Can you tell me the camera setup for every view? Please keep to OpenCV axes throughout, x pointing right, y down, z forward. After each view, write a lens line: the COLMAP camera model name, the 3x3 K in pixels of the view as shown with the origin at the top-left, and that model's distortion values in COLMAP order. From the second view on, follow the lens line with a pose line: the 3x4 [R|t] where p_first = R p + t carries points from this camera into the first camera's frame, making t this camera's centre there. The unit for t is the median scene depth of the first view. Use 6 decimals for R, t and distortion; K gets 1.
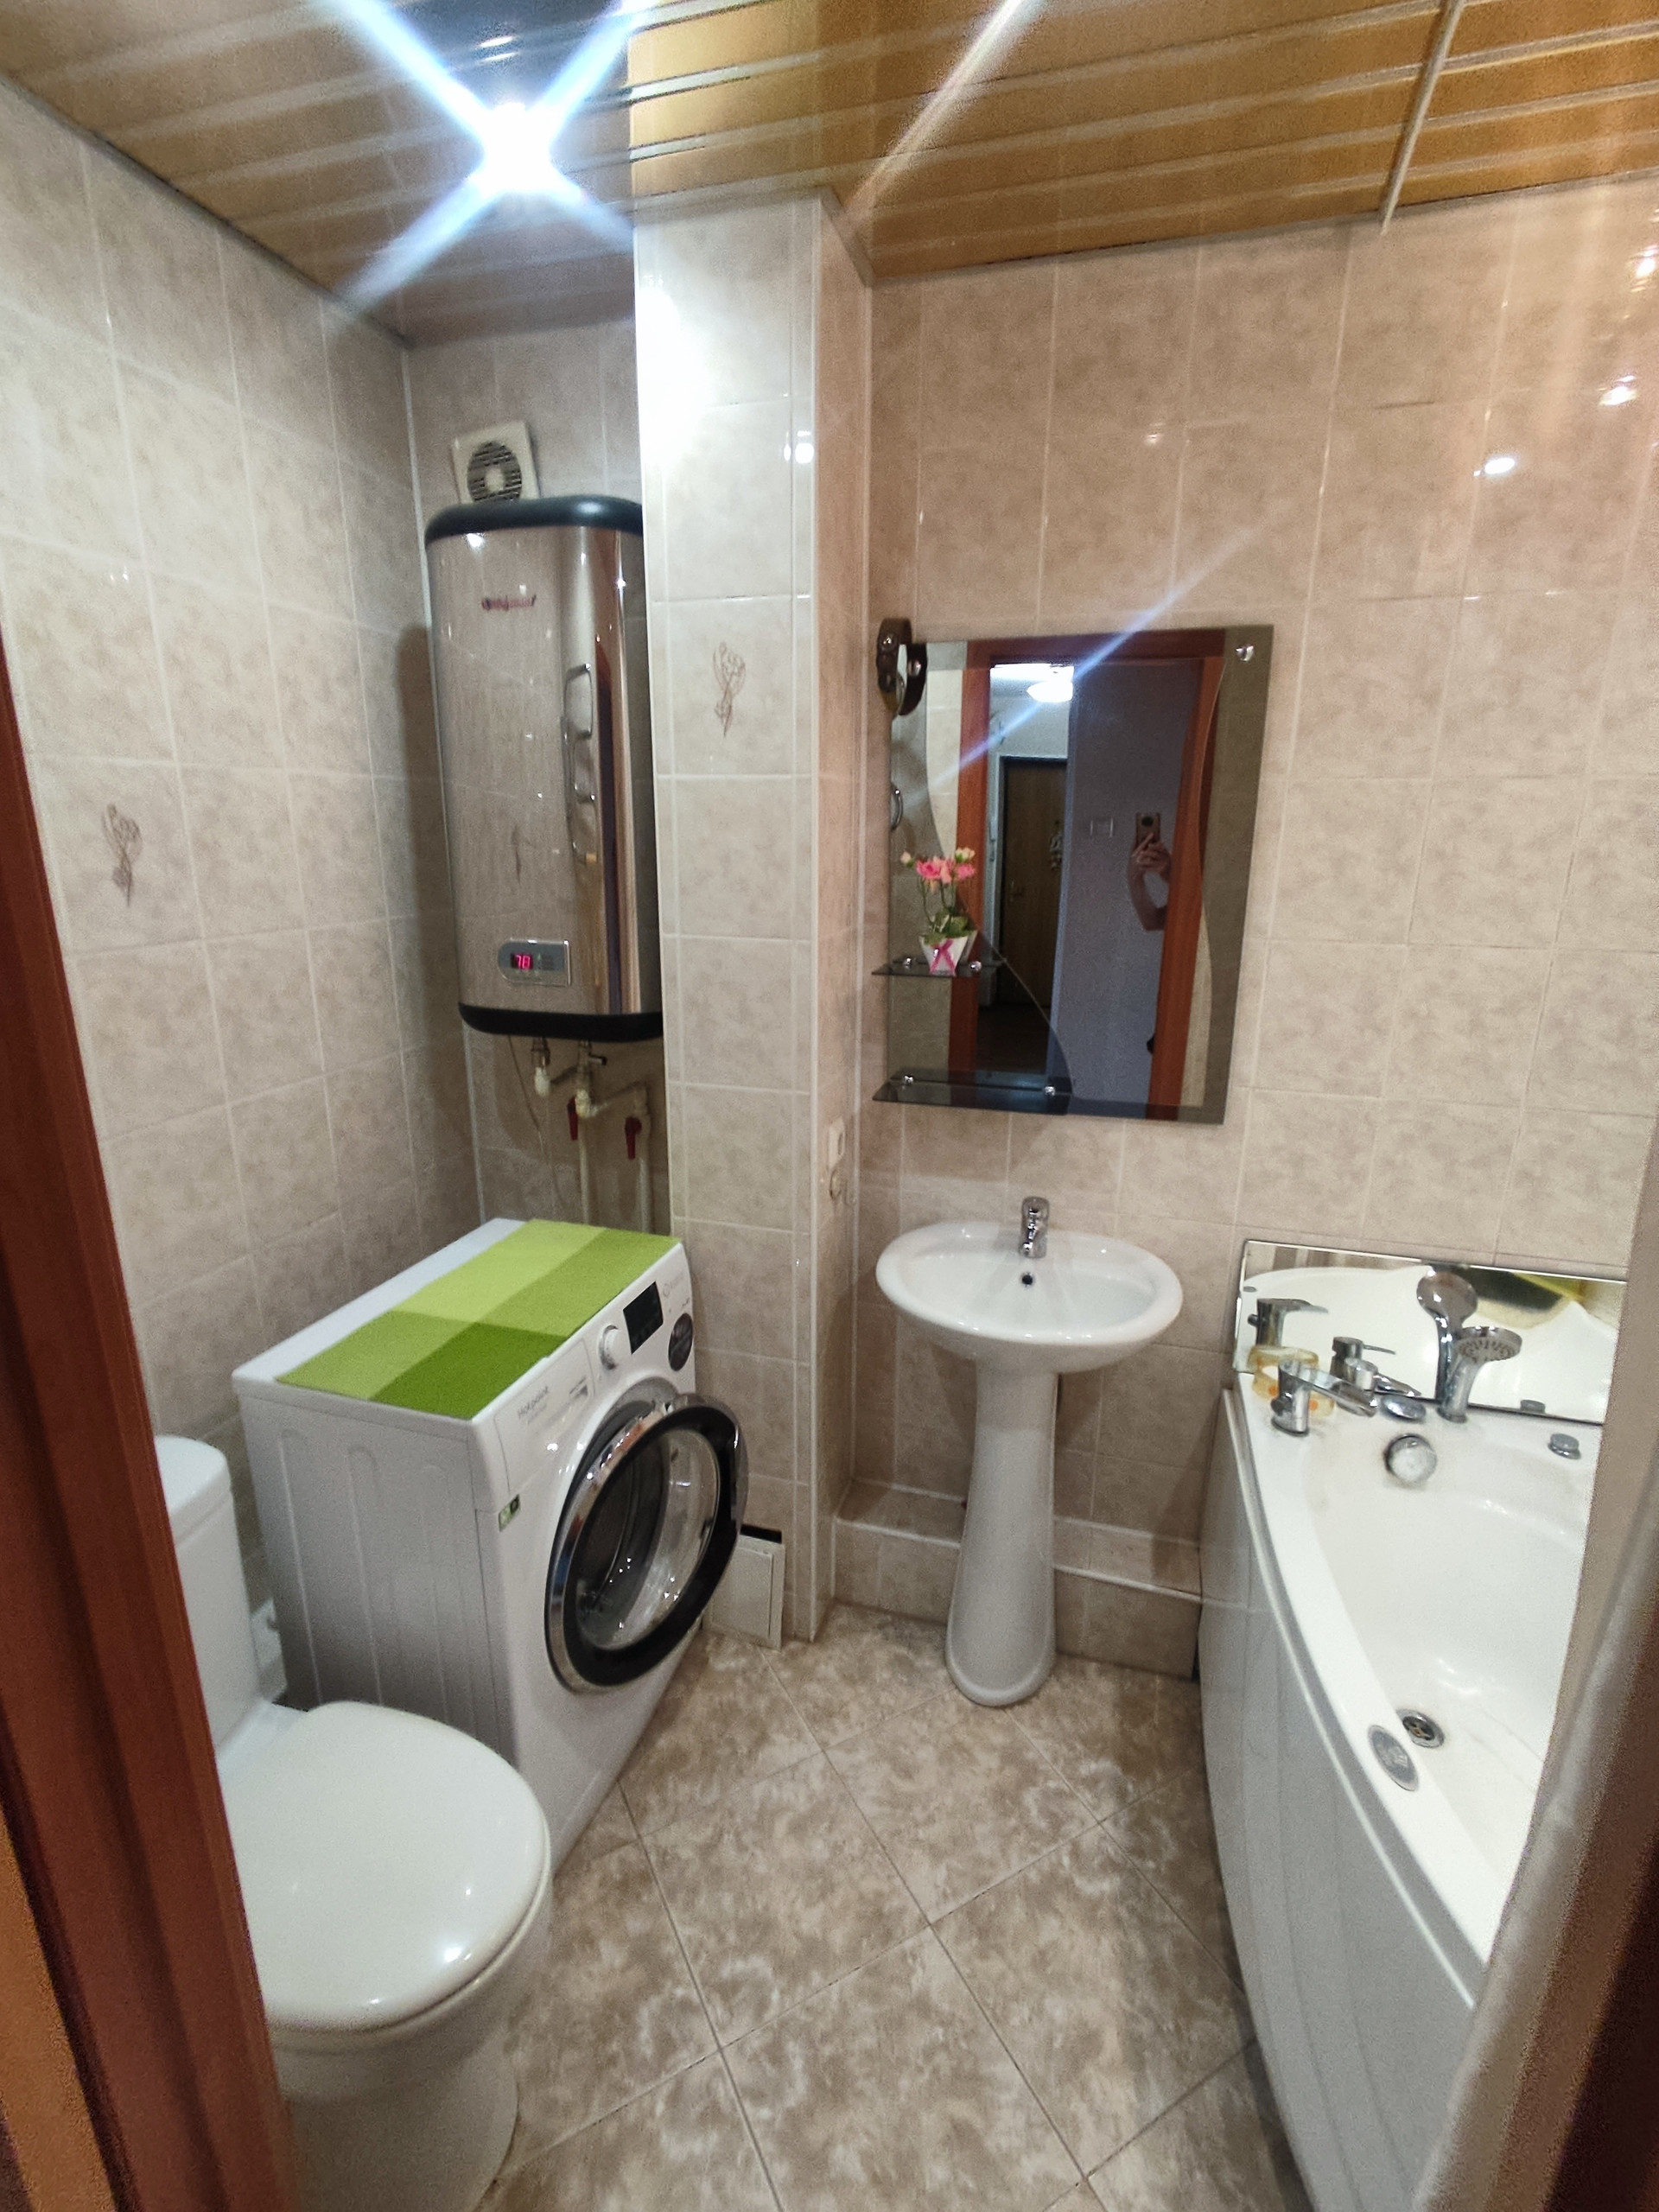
lens RADIAL K [[1010.9, 0, 837.3], [0, 1010.9, 1098.8], [0, 0, 1]] dist [-0.003826, -0.000418]
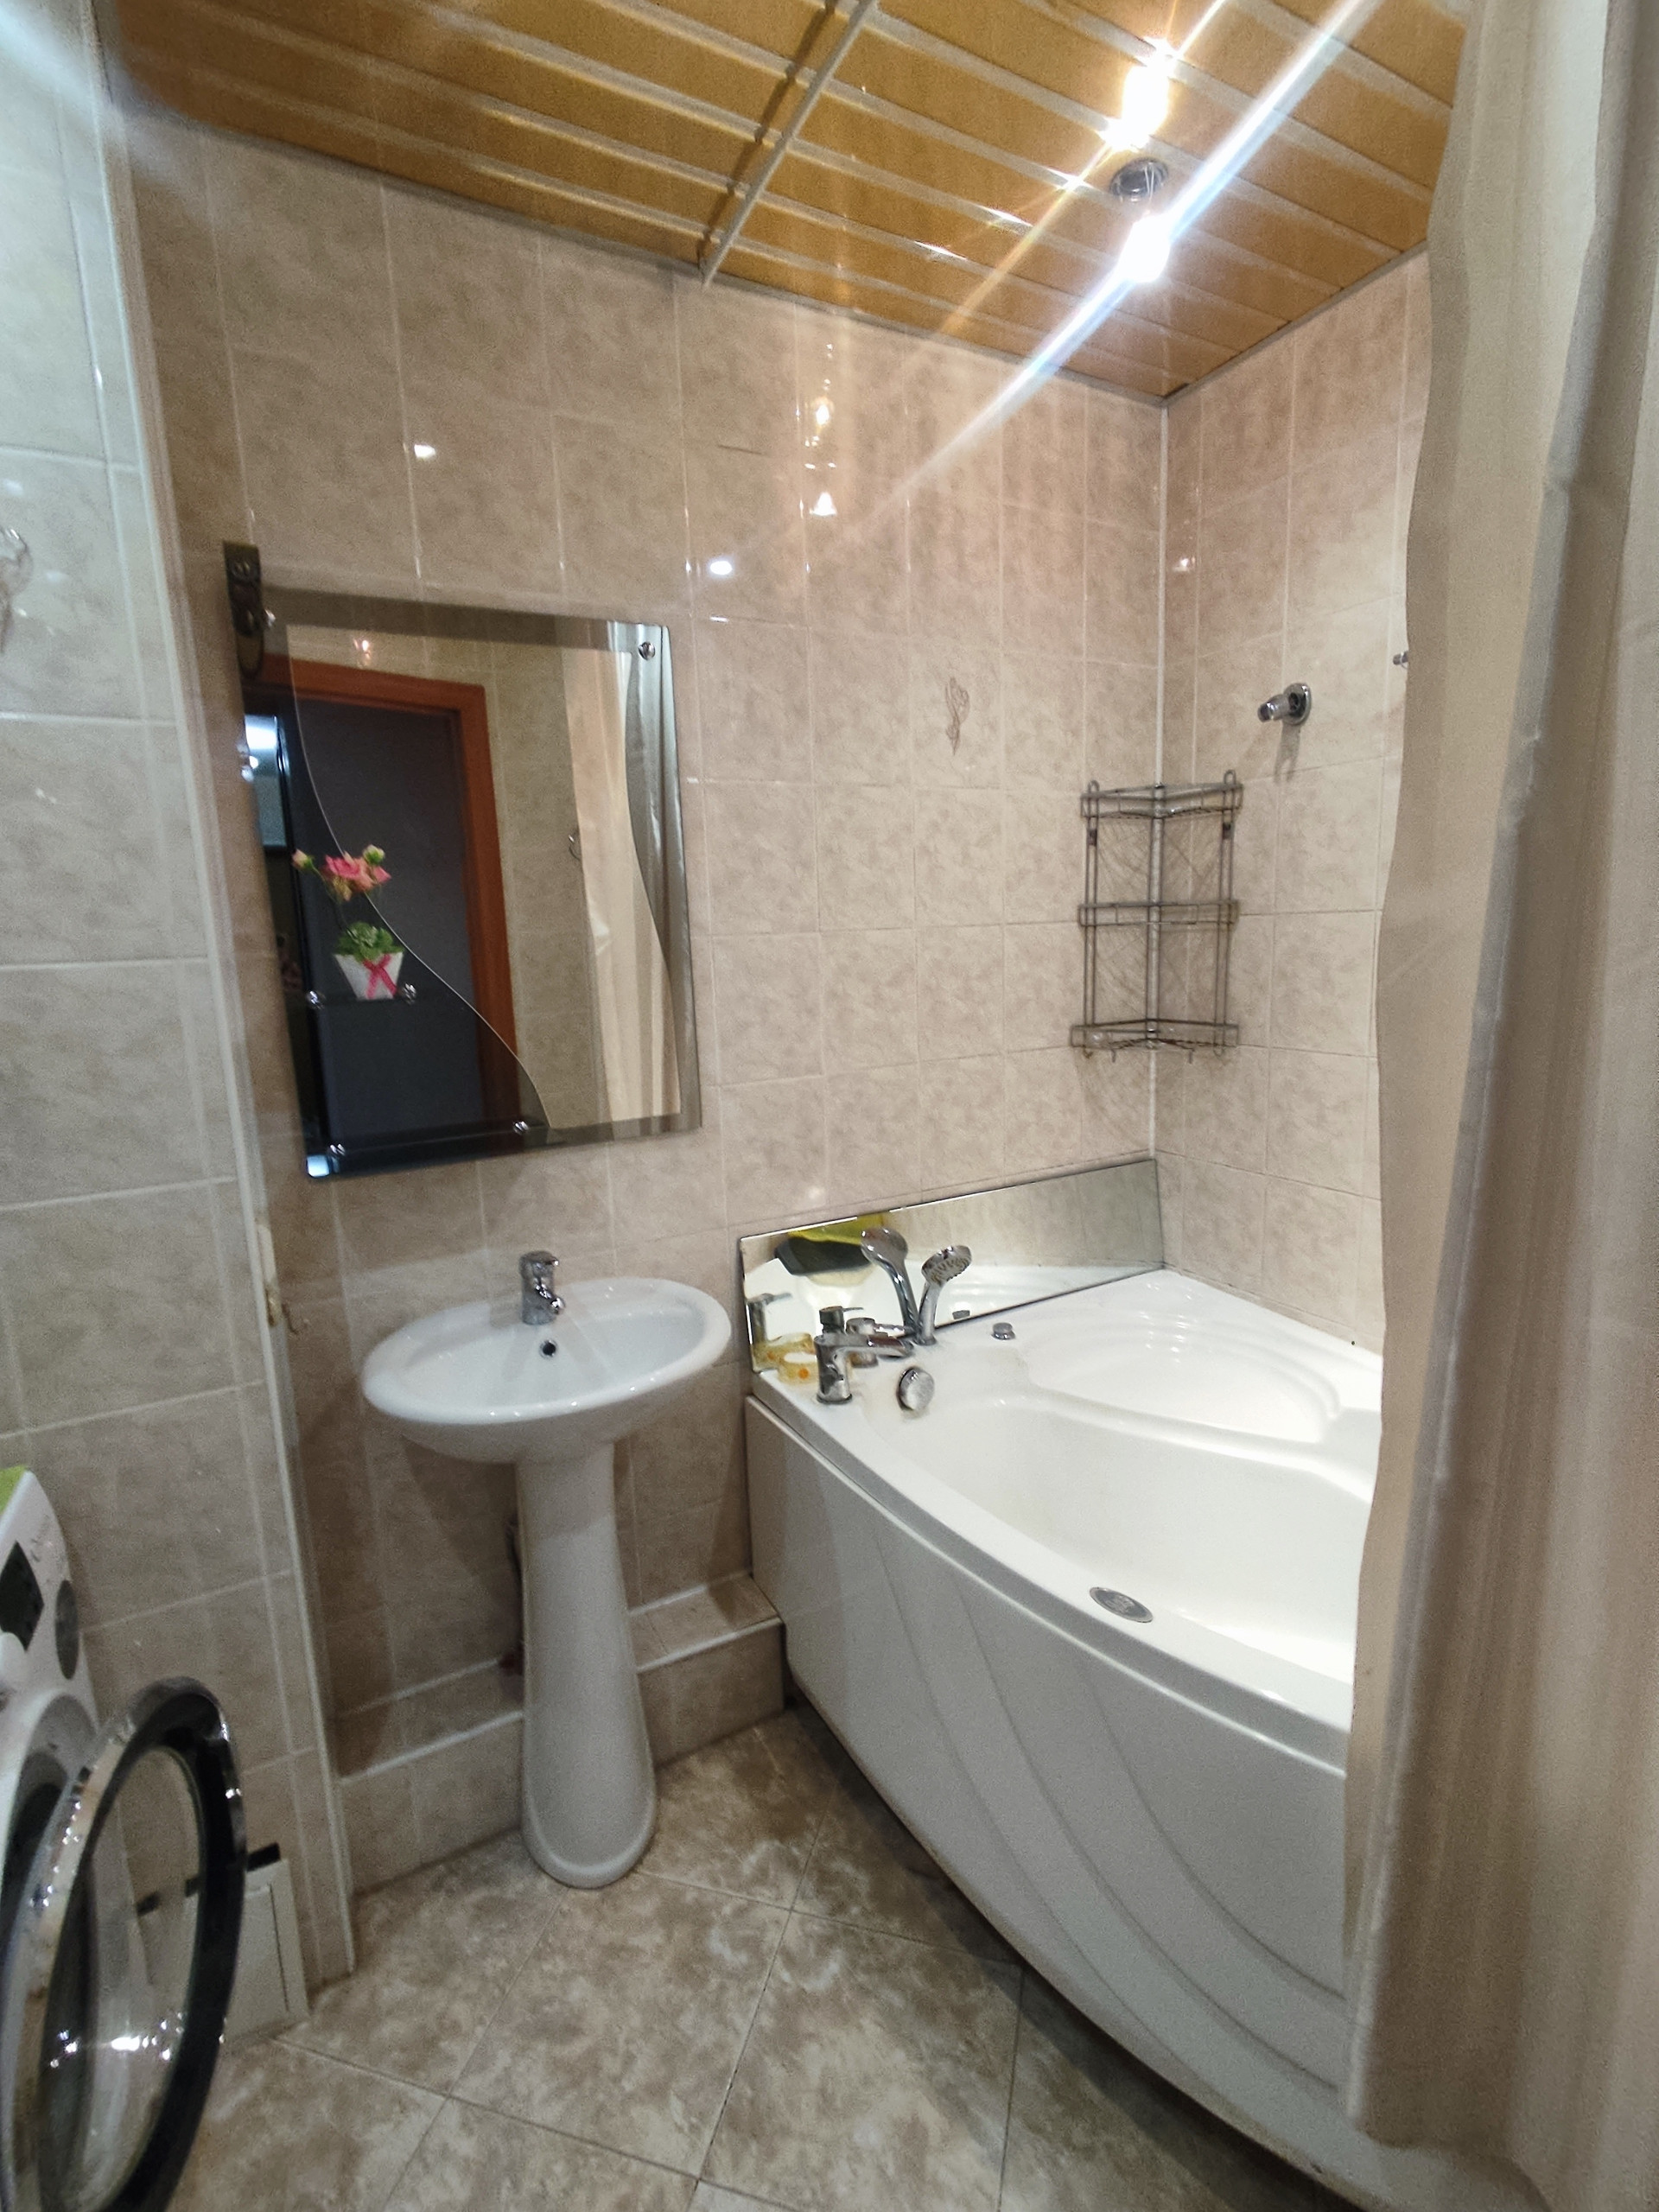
lens RADIAL K [[1010.9, 0, 837.3], [0, 1010.9, 1098.8], [0, 0, 1]] dist [-0.003826, -0.000418]
pose [[0.706532, -0.151609, 0.691250, -0.200757], [0.224331, 0.974389, -0.015581, 0.044003], [-0.671184, 0.166077, 0.722448, 0.200914]]
